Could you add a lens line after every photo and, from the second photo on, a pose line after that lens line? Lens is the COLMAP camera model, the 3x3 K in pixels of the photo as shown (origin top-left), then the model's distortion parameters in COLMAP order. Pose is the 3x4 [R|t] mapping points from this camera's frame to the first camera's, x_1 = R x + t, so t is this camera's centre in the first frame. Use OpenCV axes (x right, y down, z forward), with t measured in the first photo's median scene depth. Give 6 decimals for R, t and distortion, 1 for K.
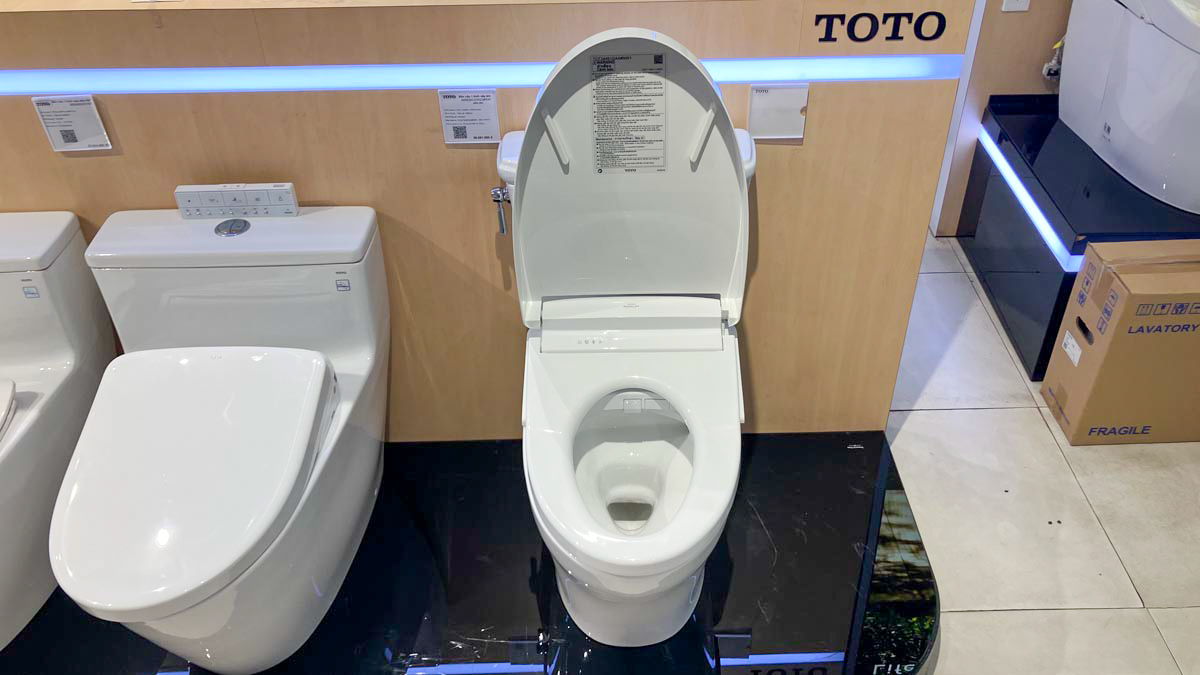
lens RADIAL K [[993.3, 0, 614.8], [0, 993.3, 341.0], [0, 0, 1]] dist [0.001908, 0.003064]
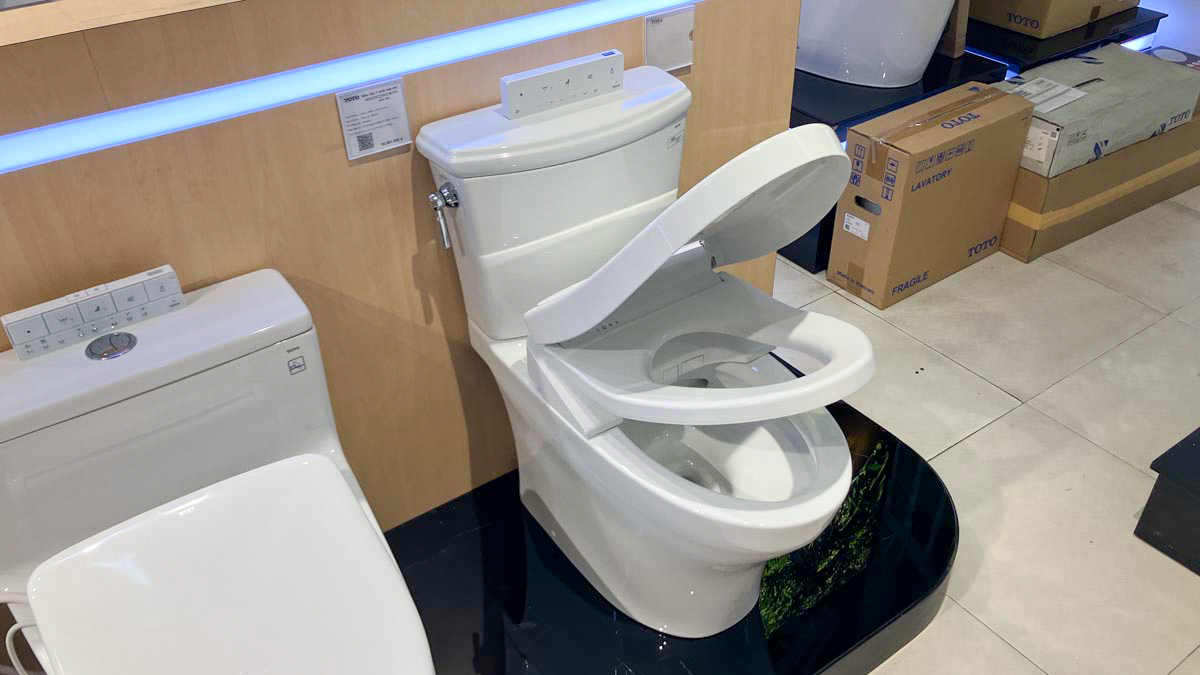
lens RADIAL K [[993.3, 0, 613.4], [0, 993.3, 369.1], [0, 0, 1]] dist [0.001908, 0.003064]
pose [[0.821132, -0.344109, 0.455337, -0.417673], [0.355236, 0.932573, 0.064152, -0.015157], [-0.446711, 0.109075, 0.888005, 0.198136]]
